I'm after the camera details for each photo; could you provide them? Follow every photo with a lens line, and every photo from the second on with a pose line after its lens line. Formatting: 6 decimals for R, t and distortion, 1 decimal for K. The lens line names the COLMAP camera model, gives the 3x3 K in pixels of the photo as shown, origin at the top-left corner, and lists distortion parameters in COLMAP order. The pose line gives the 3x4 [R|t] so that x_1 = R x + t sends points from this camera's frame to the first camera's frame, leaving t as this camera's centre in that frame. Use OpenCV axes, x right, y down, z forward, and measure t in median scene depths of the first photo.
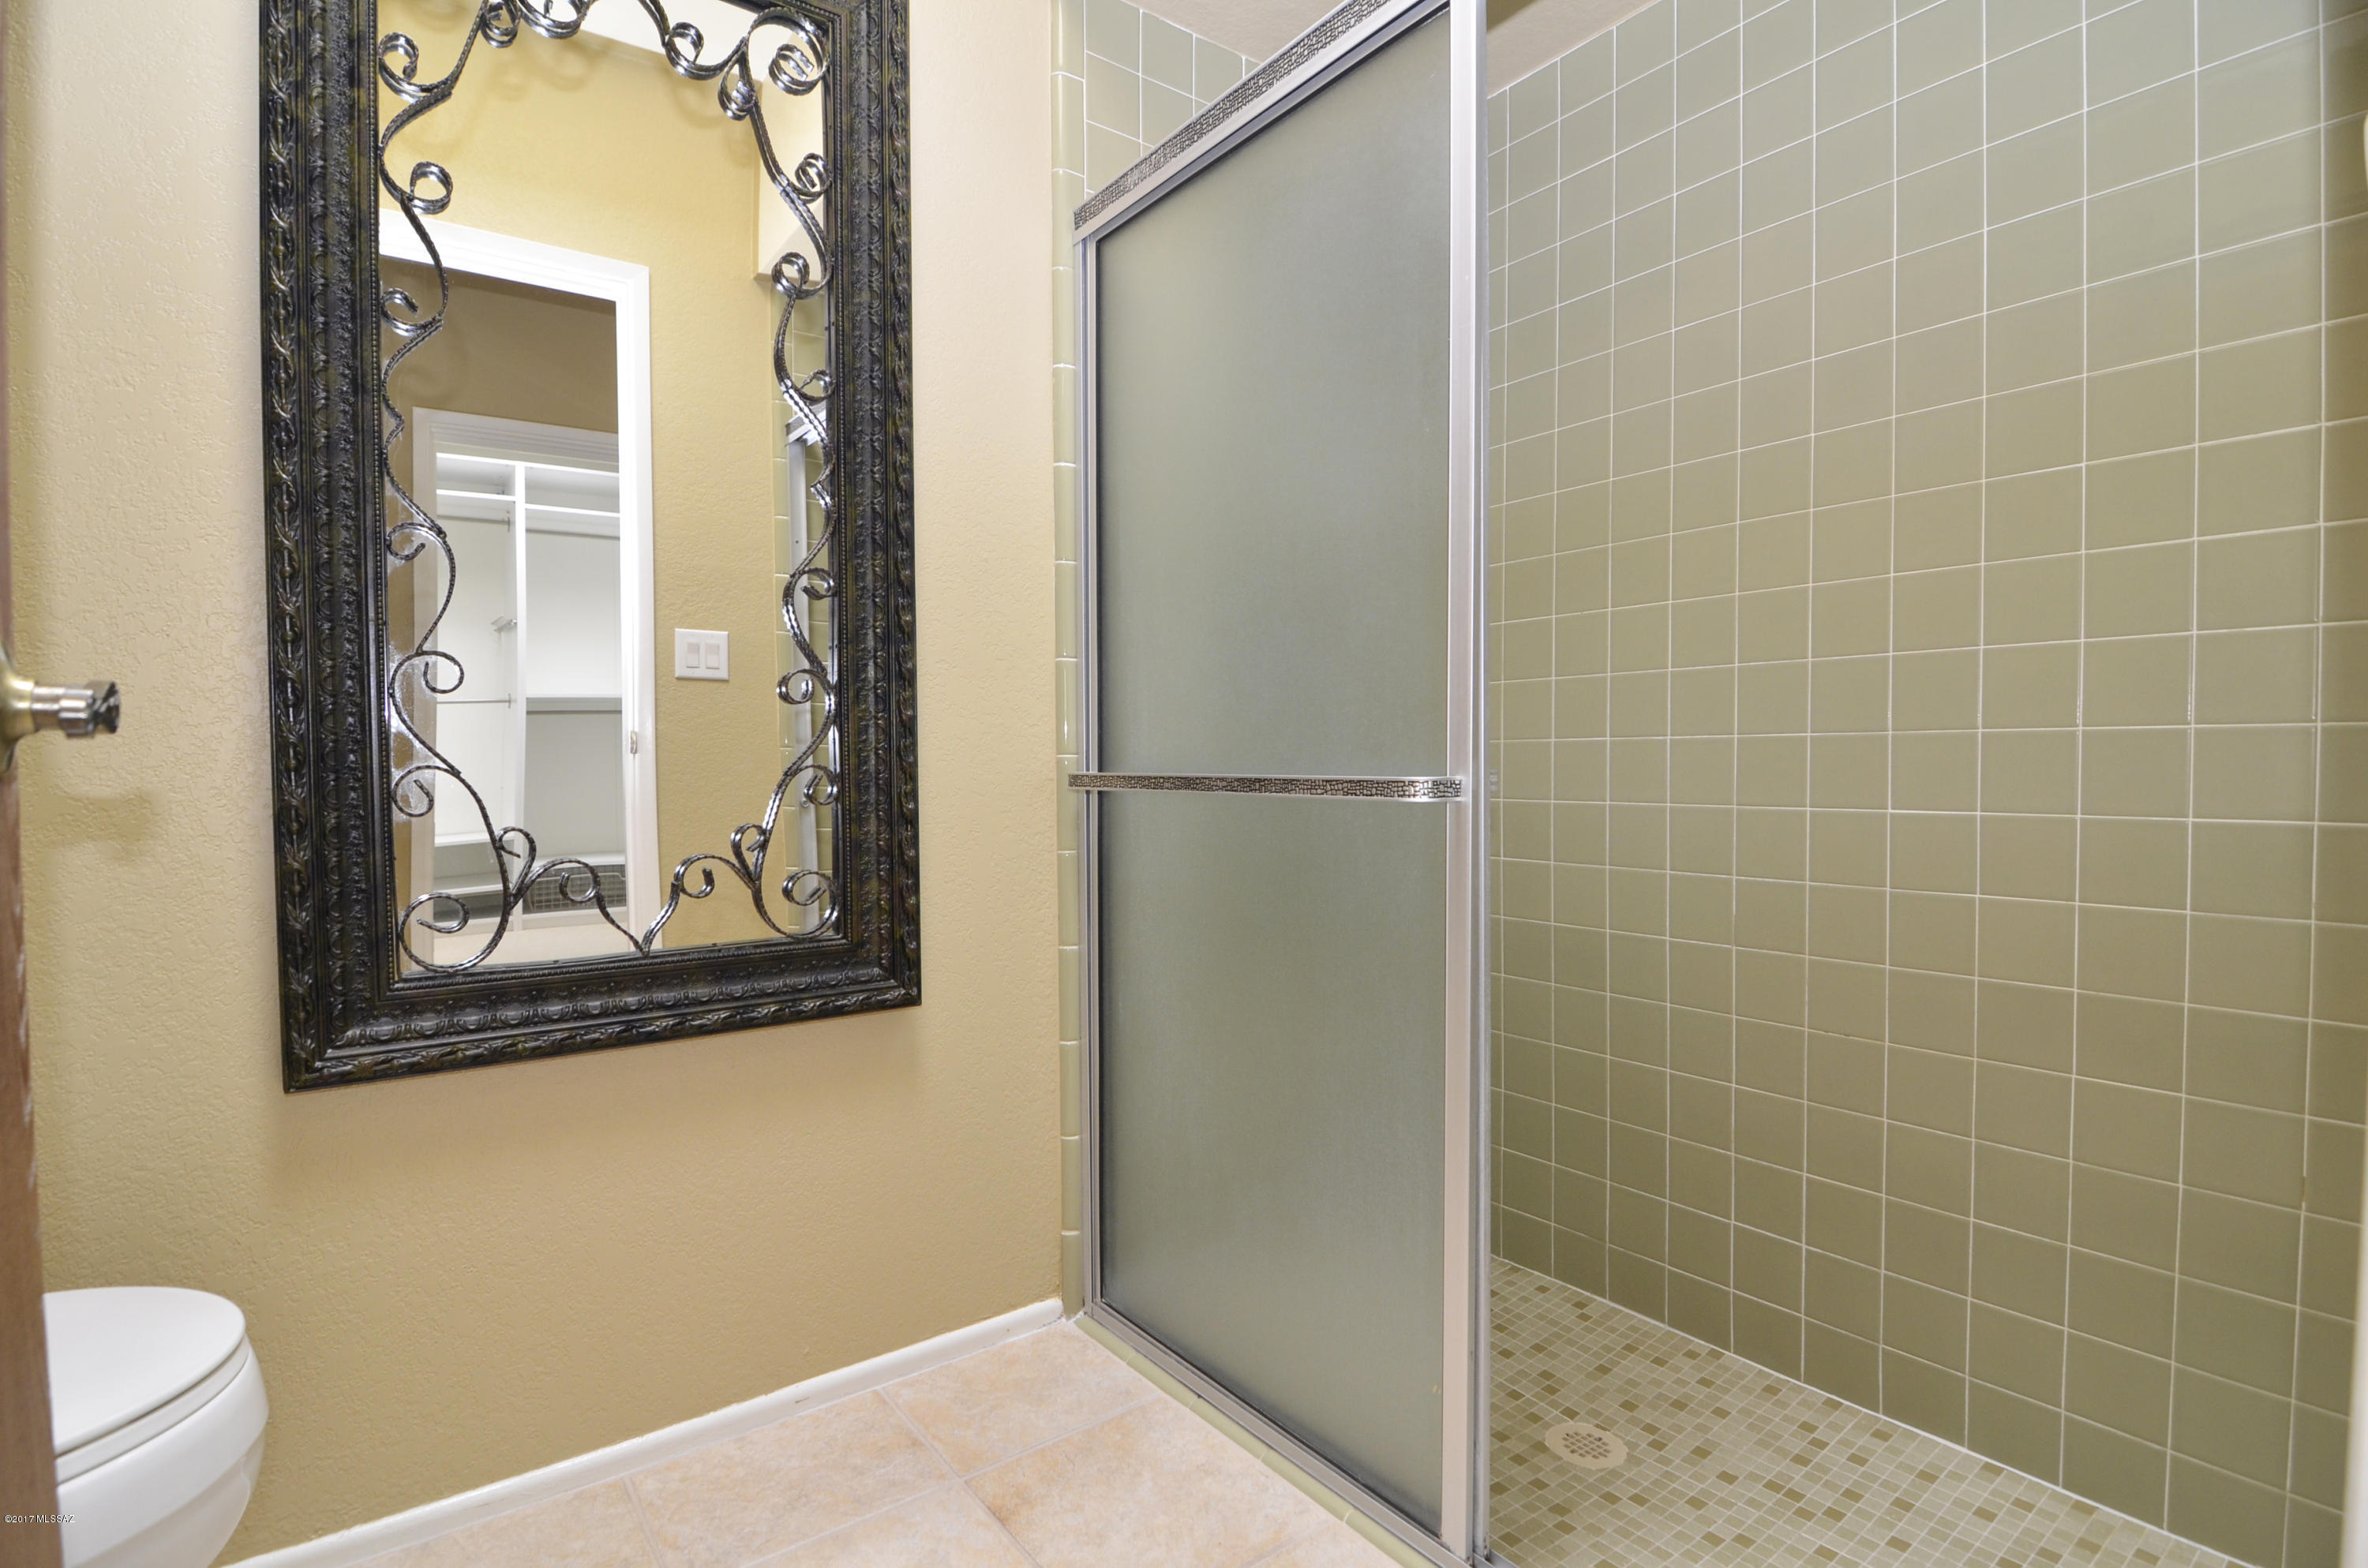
lens RADIAL K [[1134.4, 0, 1176.9], [0, 1134.4, 795.4], [0, 0, 1]] dist [-0.004702, -0.011733]
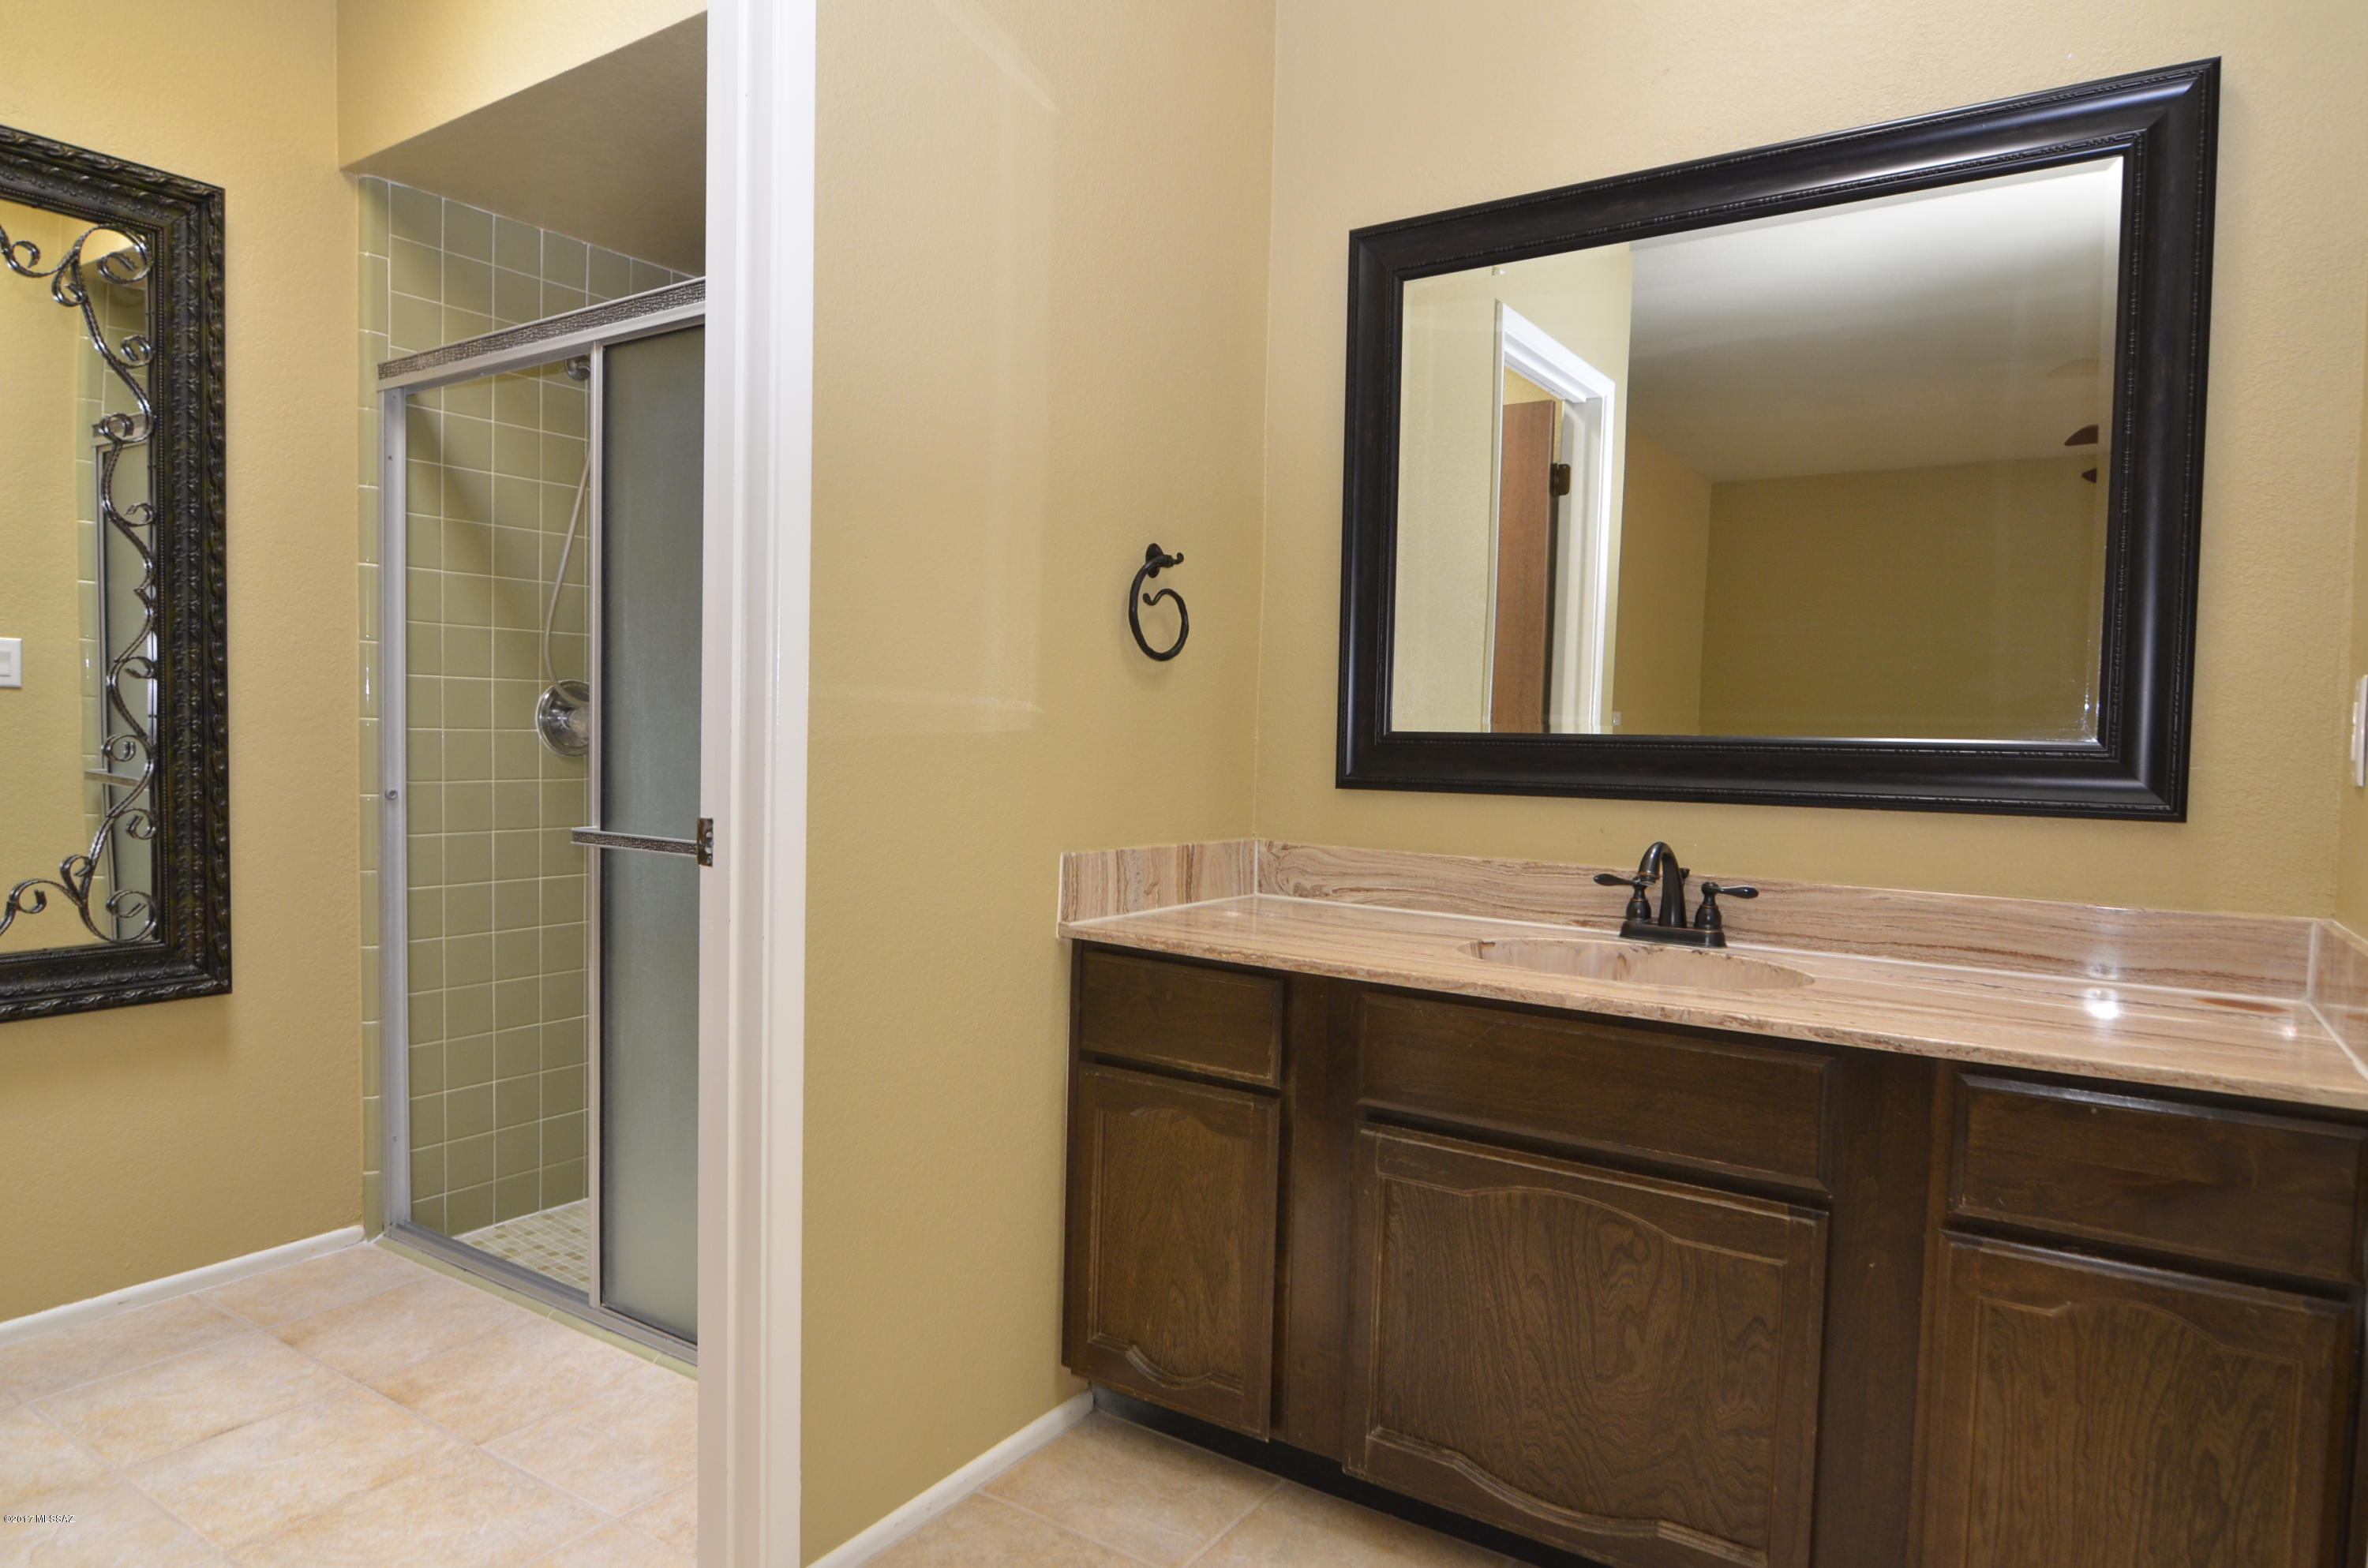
lens RADIAL K [[1422.8, 0, 1186.1], [0, 1422.8, 790.8], [0, 0, 1]] dist [-0.012631, -0.003570]
pose [[0.940393, 0.009827, 0.339948, 0.252864], [-0.016552, 0.999720, 0.016888, -0.092528], [-0.339687, -0.021508, 0.940293, -0.897822]]
